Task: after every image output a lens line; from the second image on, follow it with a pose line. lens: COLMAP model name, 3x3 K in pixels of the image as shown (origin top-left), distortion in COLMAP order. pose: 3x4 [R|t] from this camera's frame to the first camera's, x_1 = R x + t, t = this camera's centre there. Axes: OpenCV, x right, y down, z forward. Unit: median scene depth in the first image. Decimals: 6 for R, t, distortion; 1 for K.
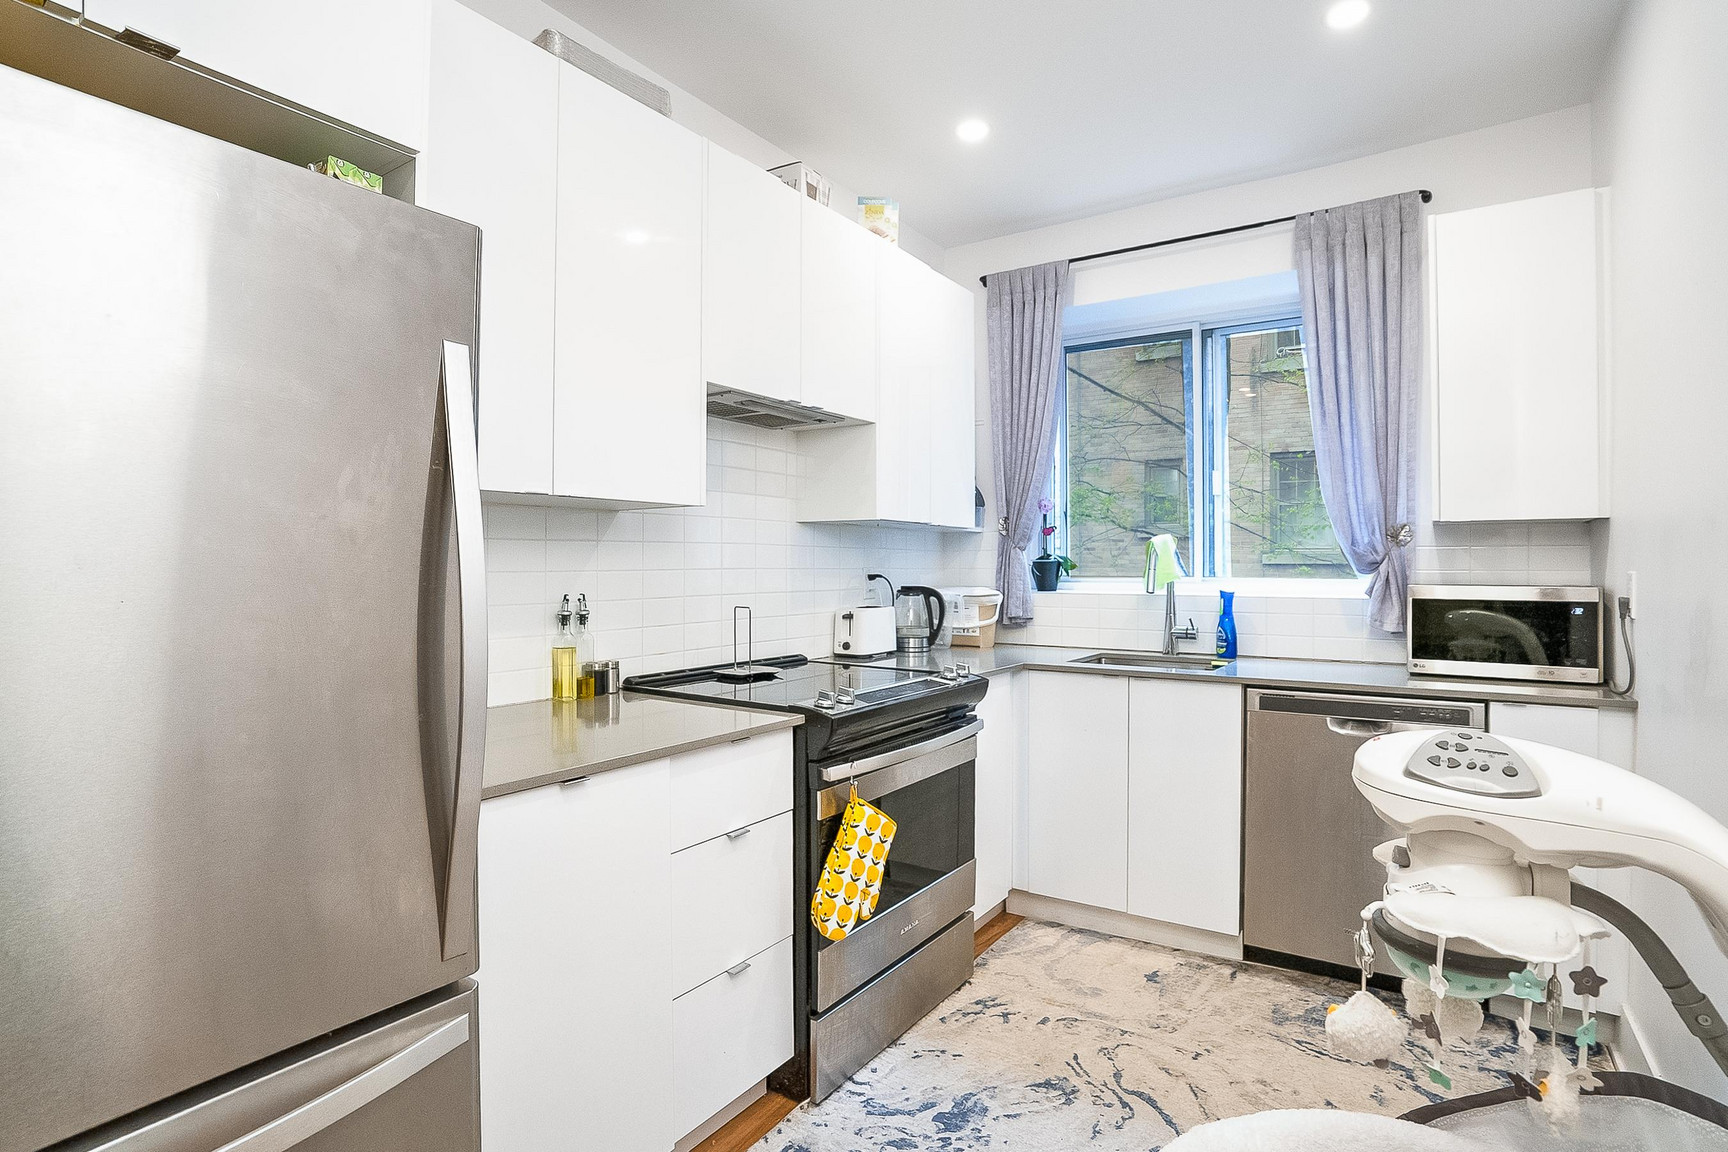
lens RADIAL K [[872.2, 0, 866.8], [0, 872.2, 572.5], [0, 0, 1]] dist [-0.031188, 0.001822]
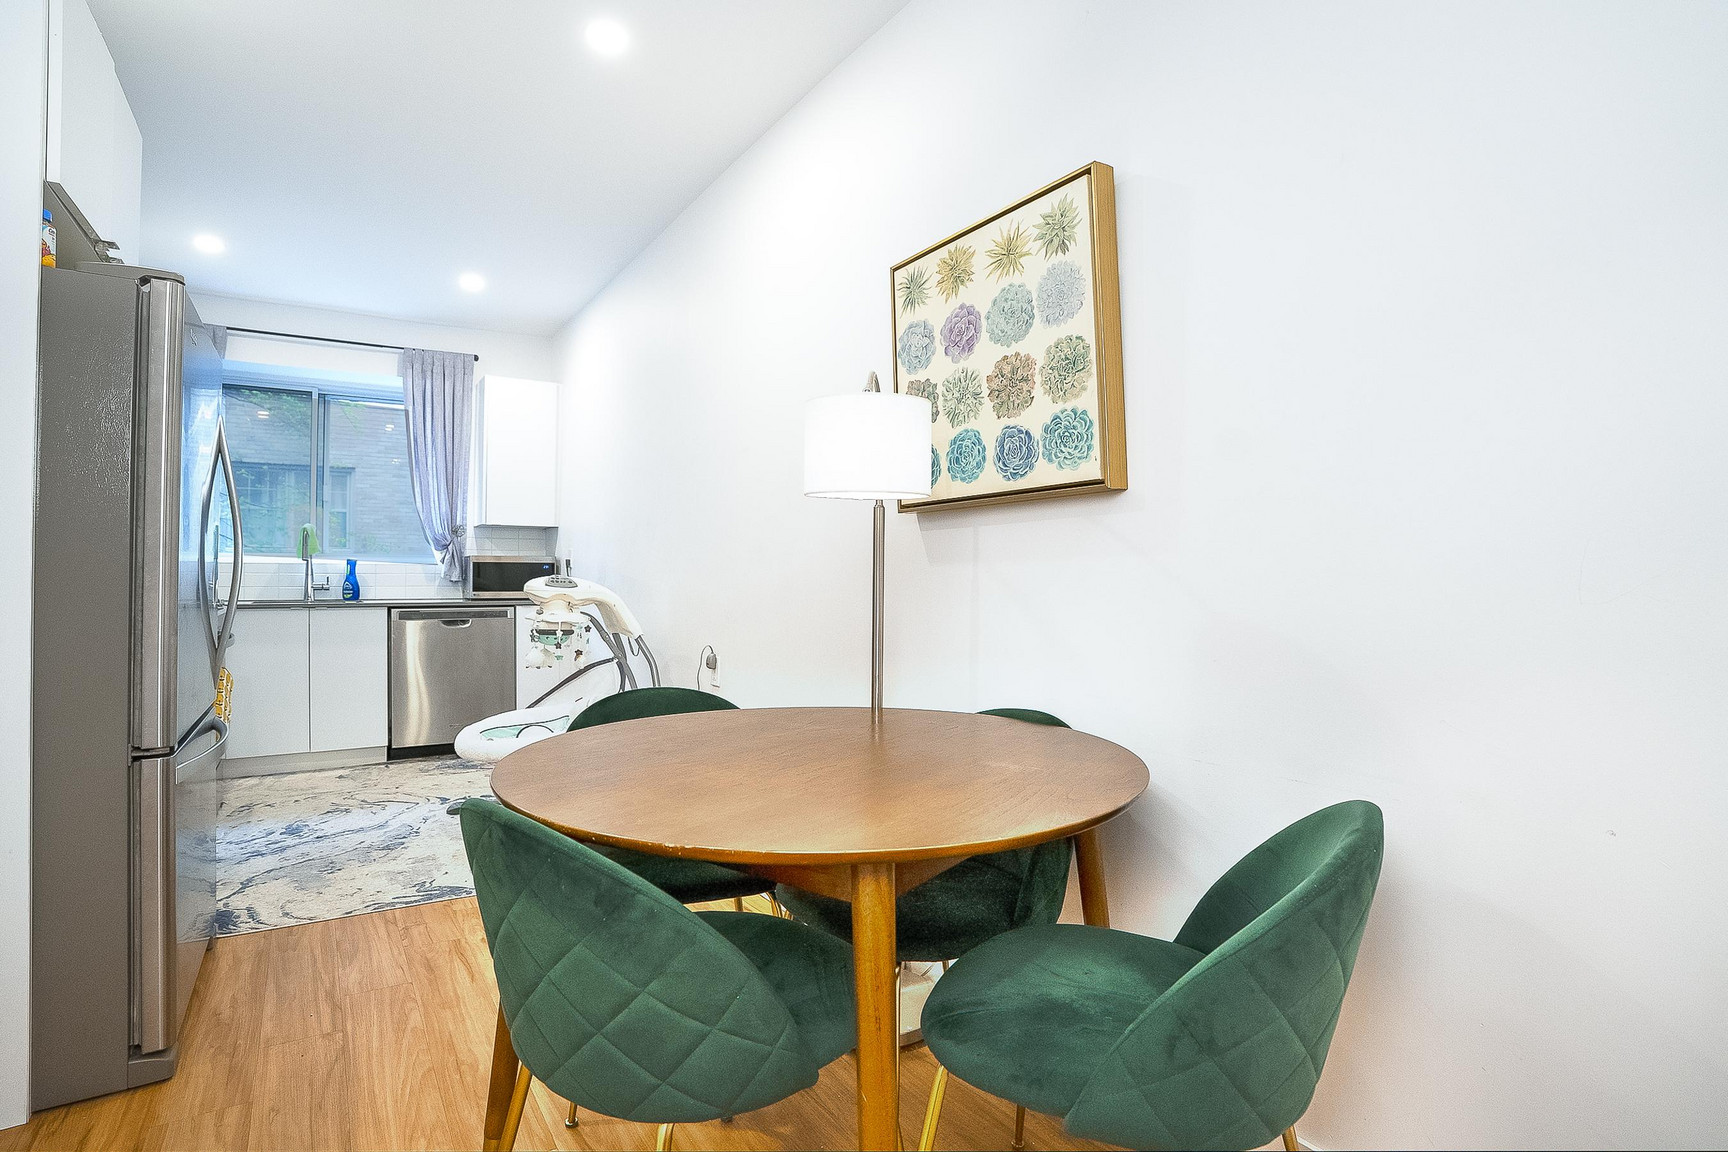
lens RADIAL K [[792.0, 0, 888.3], [0, 792.0, 572.0], [0, 0, 1]] dist [-0.033206, 0.007502]
pose [[0.344882, 0.018960, 0.938455, -0.701029], [-0.003108, 0.999814, -0.019057, 0.079000], [-0.938641, 0.003656, 0.344877, -0.514360]]
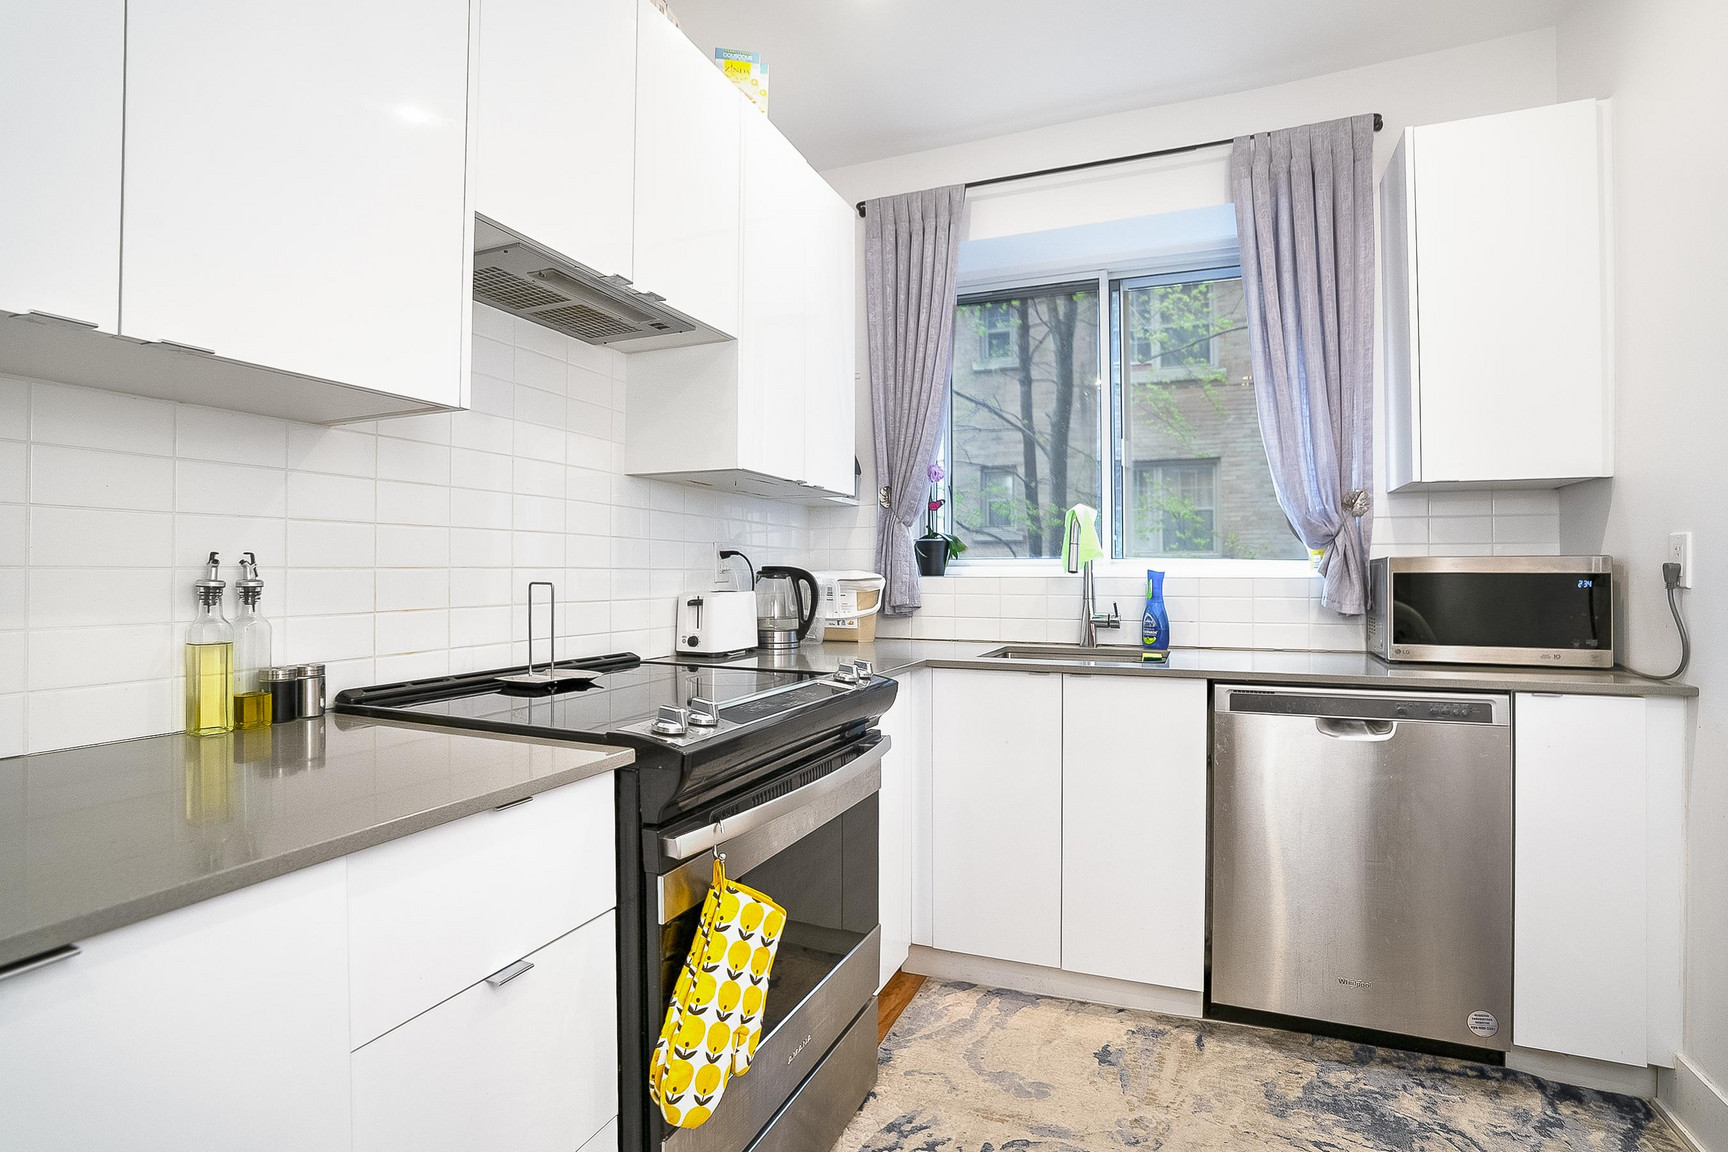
lens RADIAL K [[819.7, 0, 900.2], [0, 819.7, 584.2], [0, 0, 1]] dist [-0.062180, 0.021579]
pose [[0.971335, 0.002819, 0.237699, -0.021083], [-0.003950, 0.999983, 0.004283, 0.036639], [-0.237683, -0.005099, 0.971329, 0.320065]]
